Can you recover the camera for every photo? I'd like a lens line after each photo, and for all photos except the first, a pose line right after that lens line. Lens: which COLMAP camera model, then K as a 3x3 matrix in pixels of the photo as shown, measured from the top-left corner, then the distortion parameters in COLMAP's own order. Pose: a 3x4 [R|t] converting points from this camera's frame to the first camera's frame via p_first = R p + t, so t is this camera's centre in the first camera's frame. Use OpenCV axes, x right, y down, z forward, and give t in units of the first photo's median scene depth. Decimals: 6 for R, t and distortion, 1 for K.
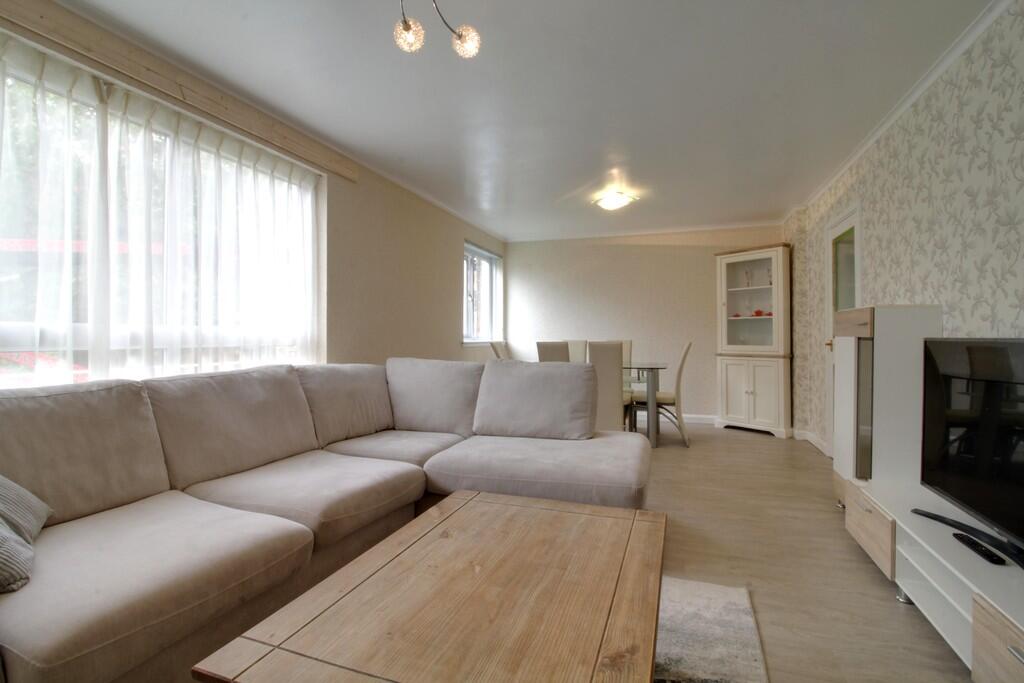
lens RADIAL K [[471.1, 0, 508.4], [0, 471.1, 328.5], [0, 0, 1]] dist [-0.002575, -0.010608]
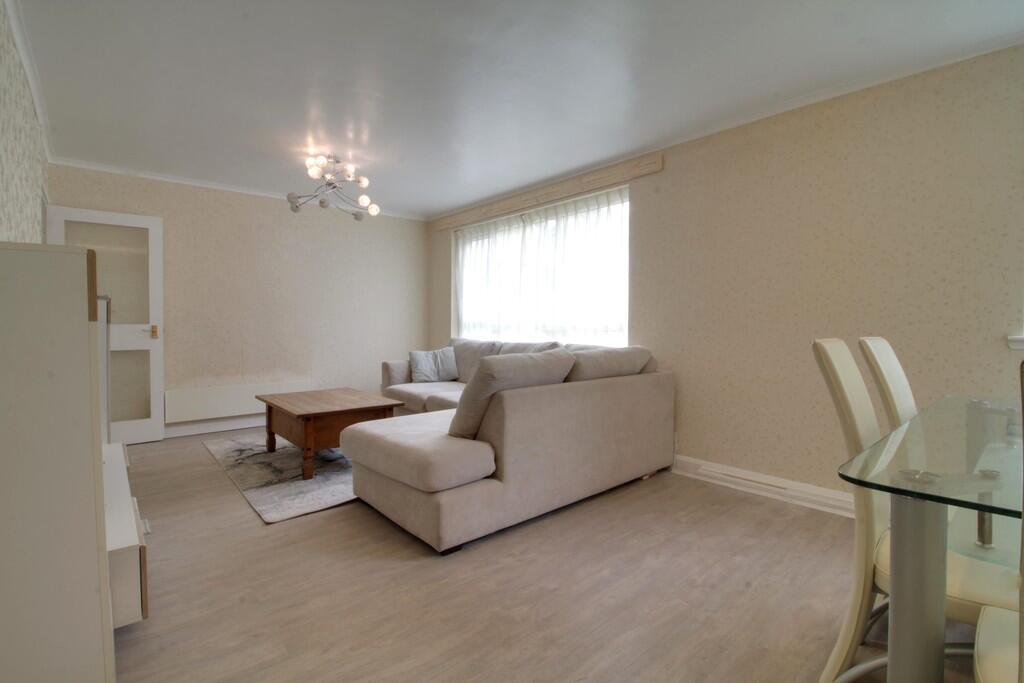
lens RADIAL K [[471.1, 0, 510.6], [0, 471.1, 331.7], [0, 0, 1]] dist [-0.002575, -0.010608]
pose [[-0.480190, 0.009990, -0.877108, 0.975233], [0.010561, 0.999929, 0.005607, 0.032132], [0.877101, -0.006571, -0.480261, 1.642472]]
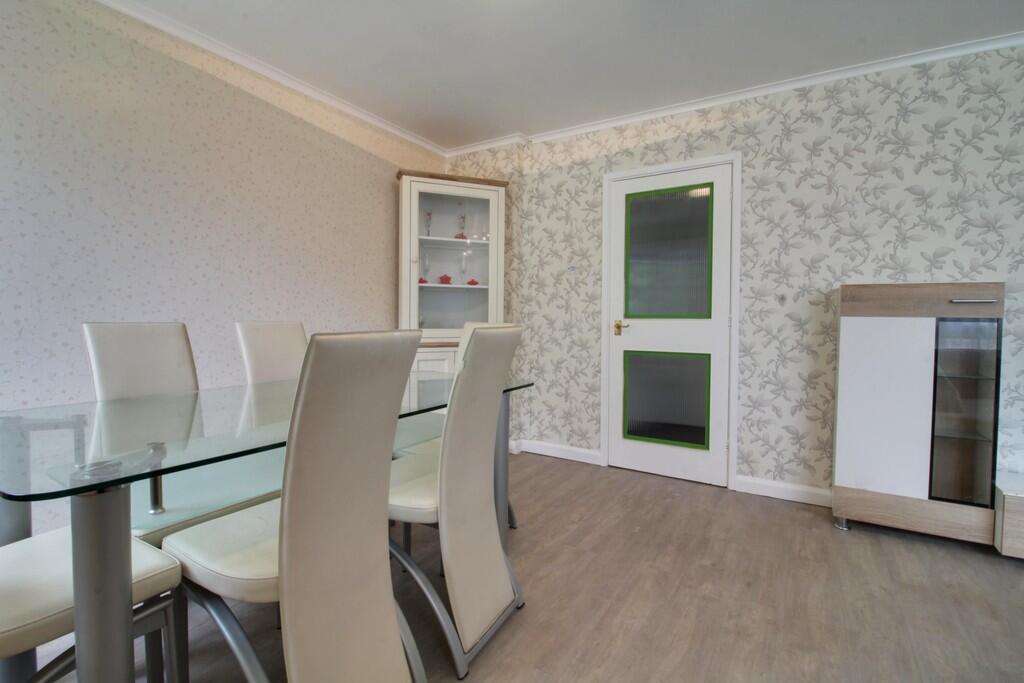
lens RADIAL K [[471.1, 0, 506.6], [0, 471.1, 329.2], [0, 0, 1]] dist [-0.002575, -0.010608]
pose [[0.218527, -0.024847, 0.975515, -0.204226], [-0.020820, 0.999330, 0.030117, 0.032360], [-0.975609, -0.026891, 0.217863, 1.568546]]
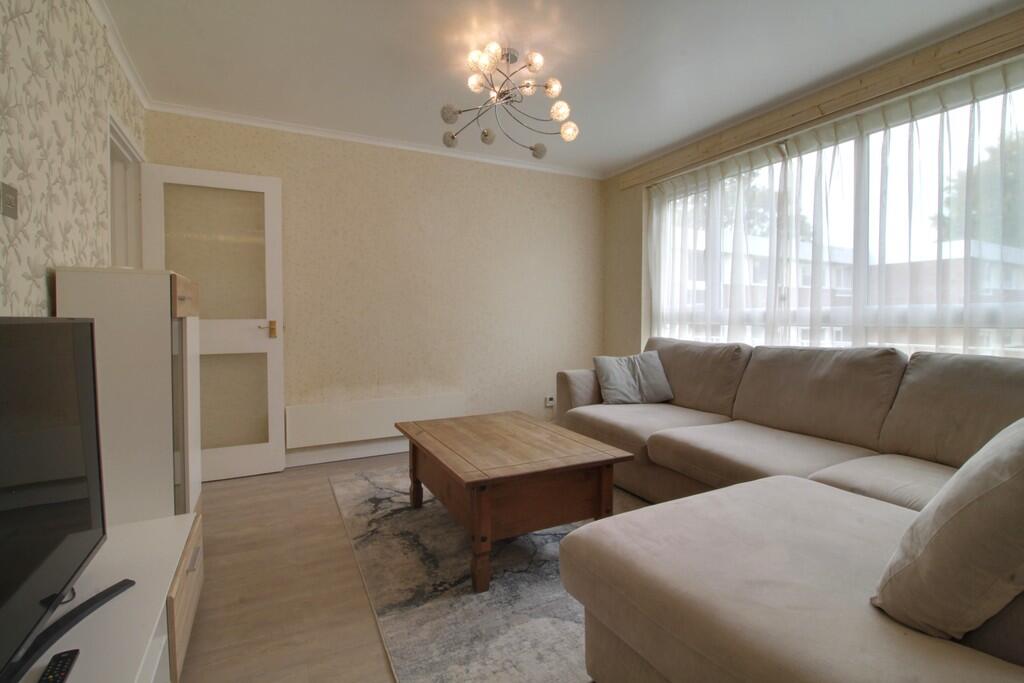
lens RADIAL K [[471.1, 0, 510.0], [0, 471.1, 333.5], [0, 0, 1]] dist [-0.002575, -0.010608]
pose [[-0.681354, 0.020949, -0.731654, 0.631543], [0.011363, 0.999773, 0.018043, 0.025129], [0.731865, 0.003980, -0.681437, 1.094643]]
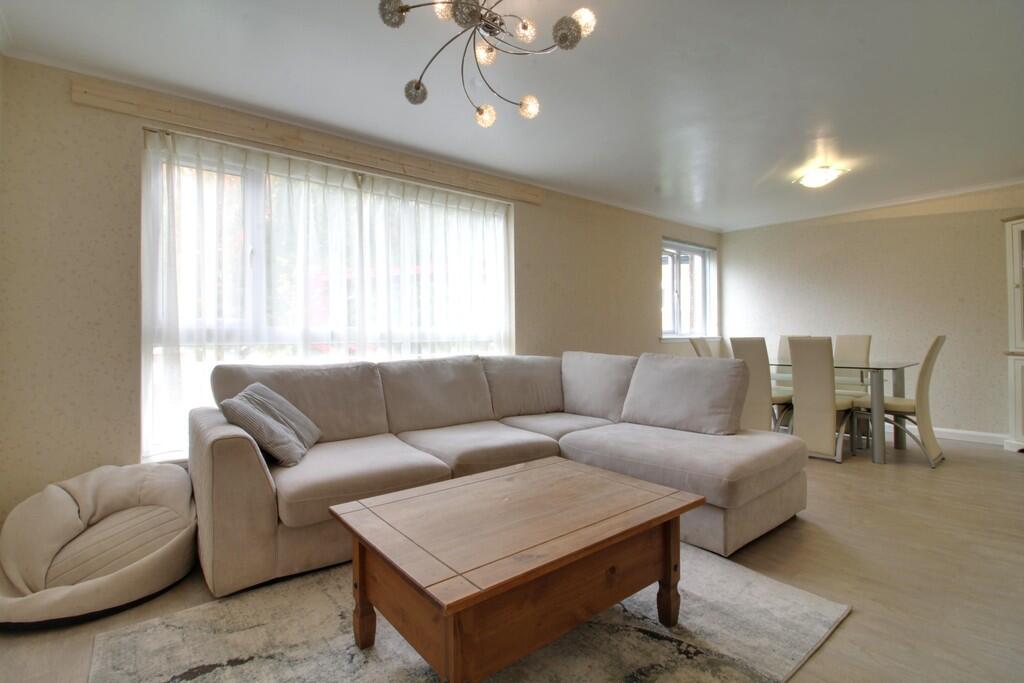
lens RADIAL K [[471.1, 0, 513.3], [0, 471.1, 327.3], [0, 0, 1]] dist [-0.002575, -0.010608]
pose [[0.854552, -0.013941, -0.519179, 0.319737], [0.017073, 0.999853, 0.001253, -0.001100], [0.519085, -0.009934, 0.854665, -0.082805]]
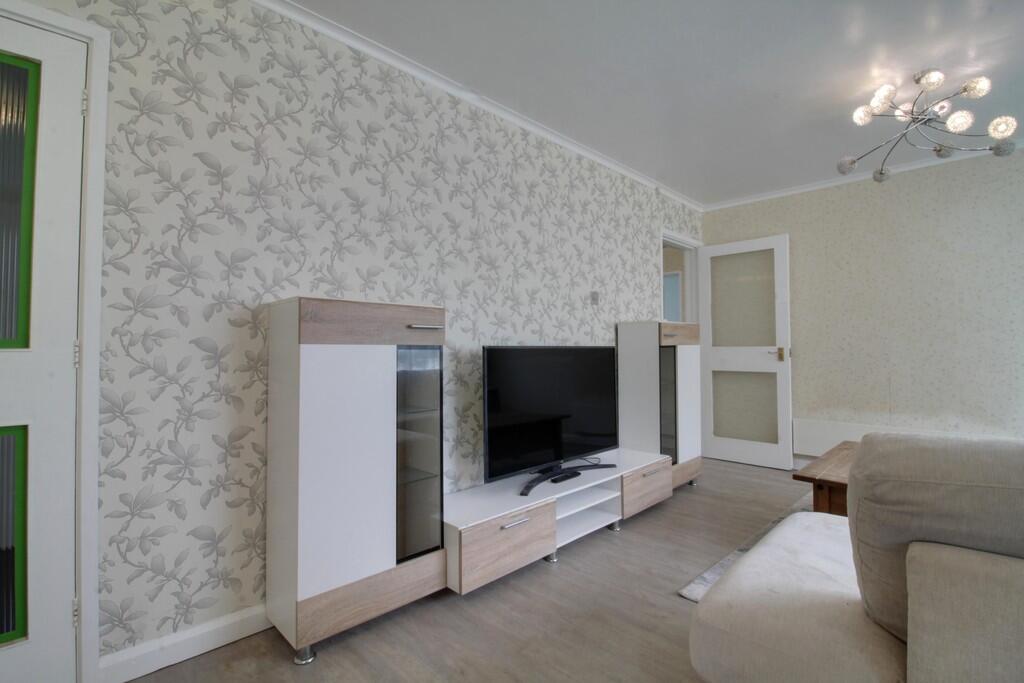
lens RADIAL K [[471.1, 0, 511.6], [0, 471.1, 334.2], [0, 0, 1]] dist [-0.002575, -0.010608]
pose [[-0.904487, 0.013512, 0.426286, 0.301302], [-0.005457, 0.999050, -0.043245, 0.034768], [-0.426465, -0.041441, -0.903554, 1.571683]]
